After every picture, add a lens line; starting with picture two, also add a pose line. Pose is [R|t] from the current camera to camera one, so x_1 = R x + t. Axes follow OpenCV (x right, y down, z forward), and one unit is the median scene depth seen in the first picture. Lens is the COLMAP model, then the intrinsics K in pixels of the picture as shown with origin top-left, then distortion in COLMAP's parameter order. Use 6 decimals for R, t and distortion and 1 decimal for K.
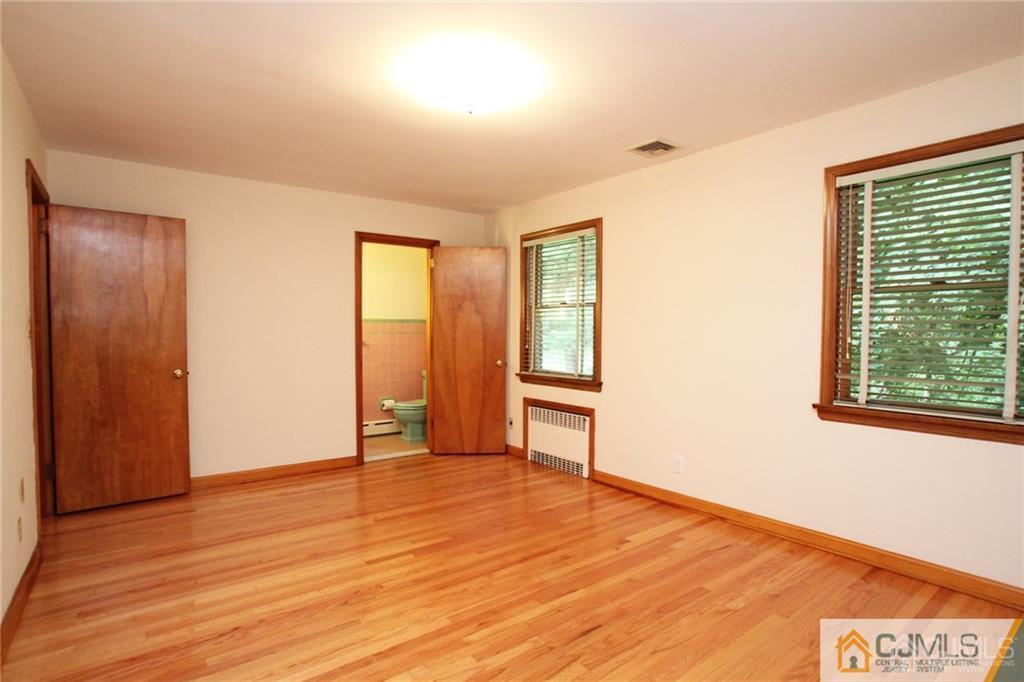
lens RADIAL K [[518.0, 0, 525.9], [0, 518.0, 348.1], [0, 0, 1]] dist [-0.080007, 0.037333]
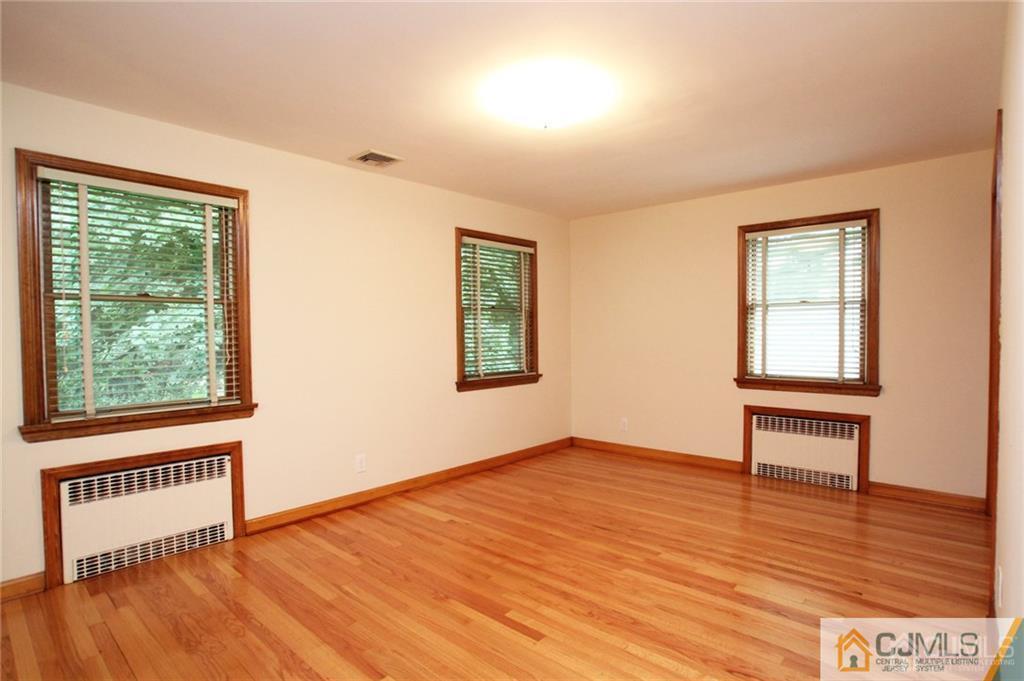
lens RADIAL K [[518.0, 0, 525.9], [0, 518.0, 347.6], [0, 0, 1]] dist [-0.080007, 0.037333]
pose [[-0.165657, -0.030087, 0.985724, -0.927213], [0.040342, 0.998491, 0.037256, -0.040647], [-0.985358, 0.045938, -0.164193, 0.993306]]
